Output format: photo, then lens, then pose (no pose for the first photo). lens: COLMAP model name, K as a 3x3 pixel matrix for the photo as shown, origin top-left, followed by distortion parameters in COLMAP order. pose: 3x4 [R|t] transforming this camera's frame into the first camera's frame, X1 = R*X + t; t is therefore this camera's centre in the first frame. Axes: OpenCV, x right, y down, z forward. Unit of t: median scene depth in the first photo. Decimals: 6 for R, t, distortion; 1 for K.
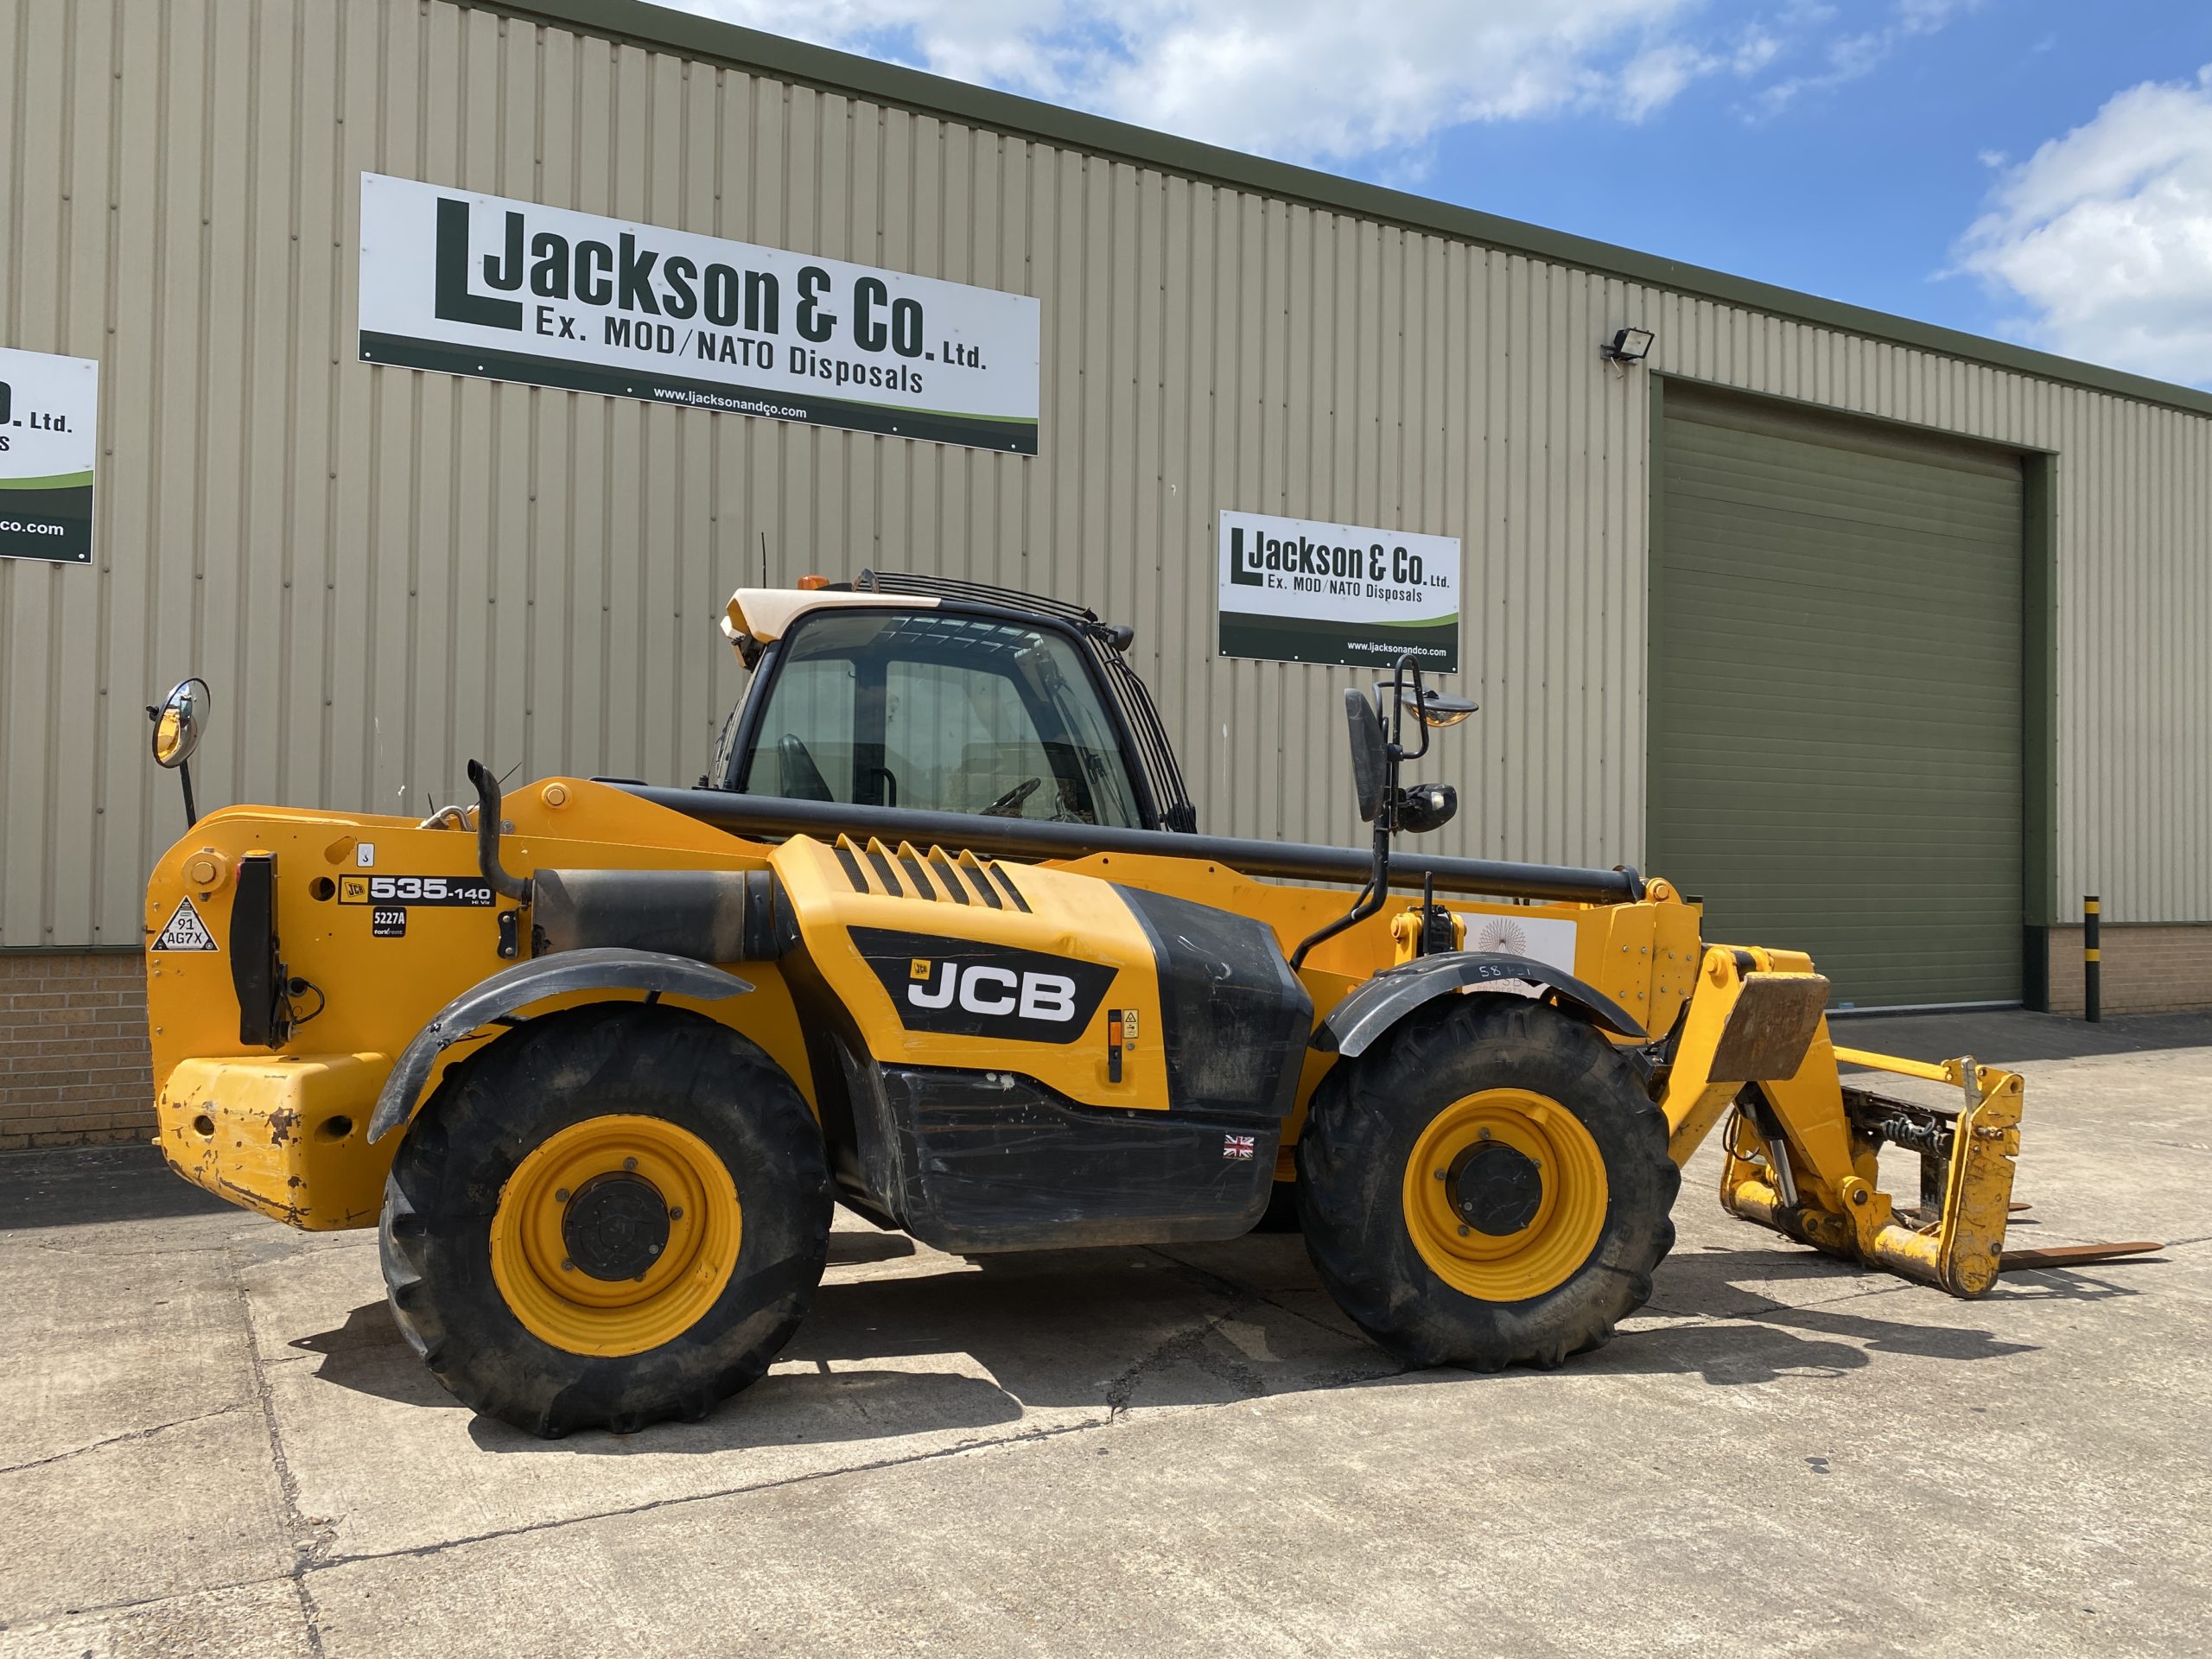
lens RADIAL K [[1716.3, 0, 1093.3], [0, 1716.3, 818.6], [0, 0, 1]] dist [0.017231, -0.022767]
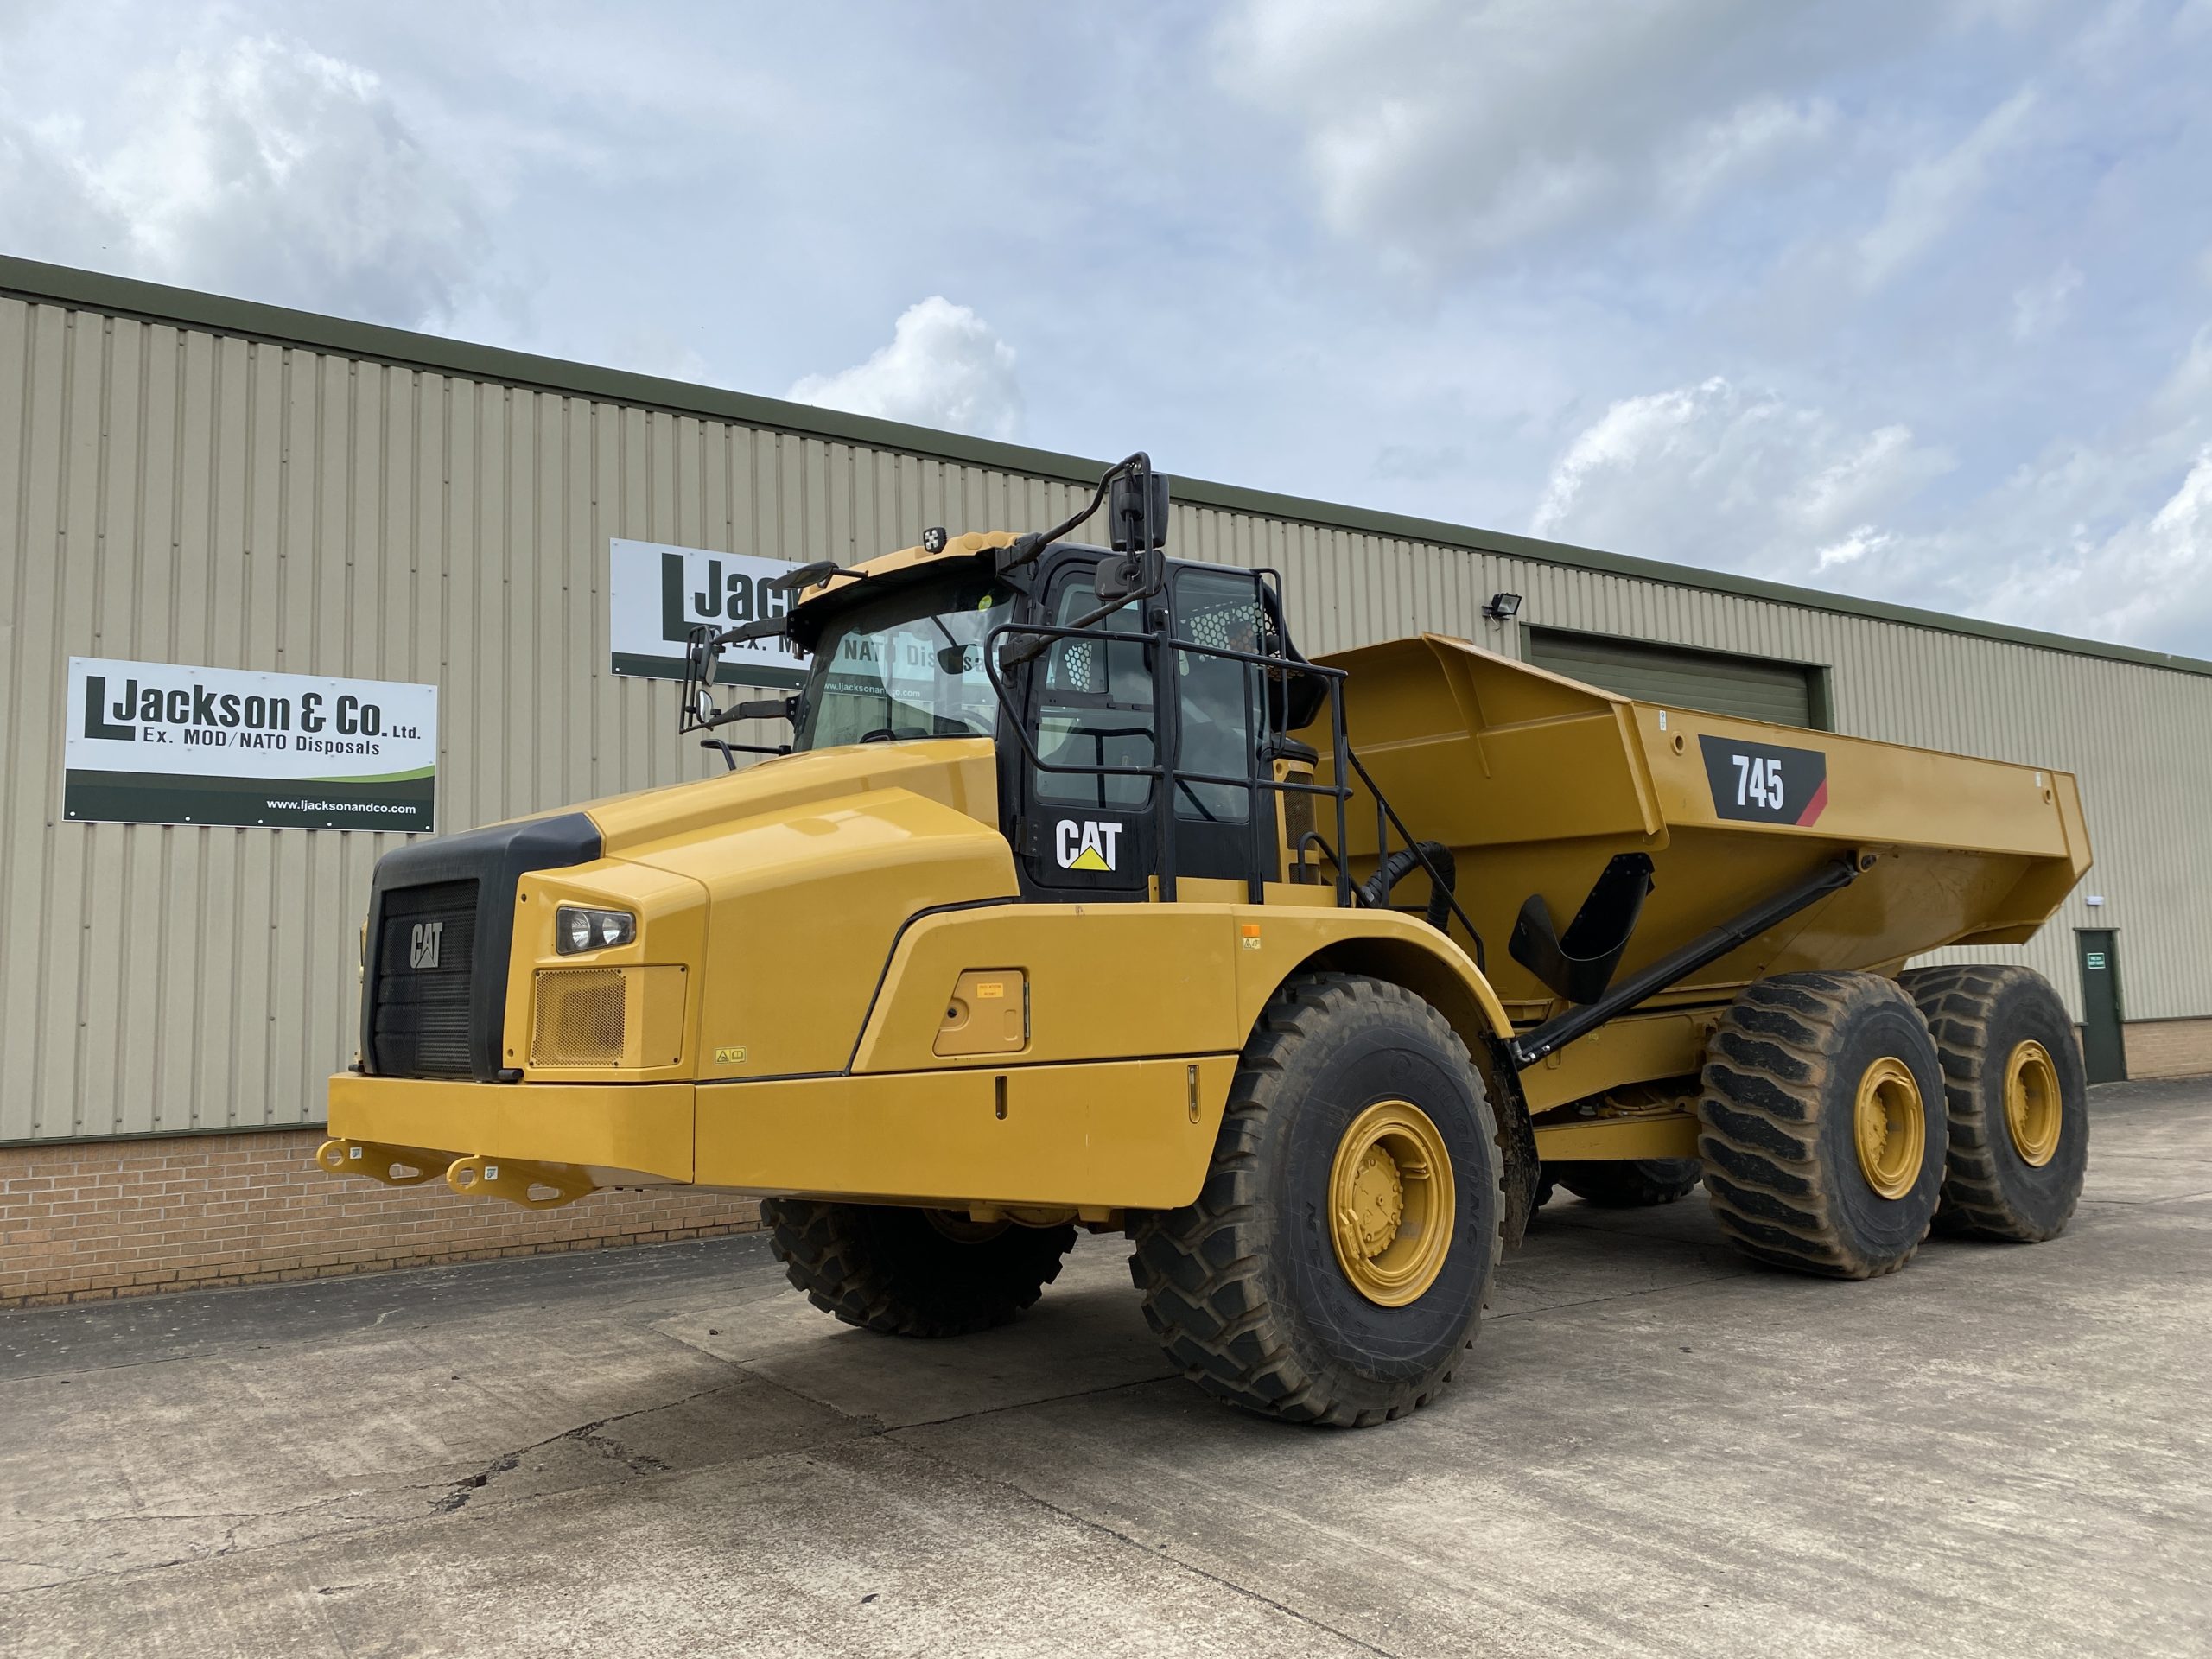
lens RADIAL K [[1716.3, 0, 1127.4], [0, 1716.3, 826.5], [0, 0, 1]] dist [0.017231, -0.022767]
pose [[0.994999, -0.031900, 0.094650, -0.138082], [0.039692, 0.995873, -0.081615, -0.016826], [-0.091655, 0.084963, 0.992160, -0.344494]]
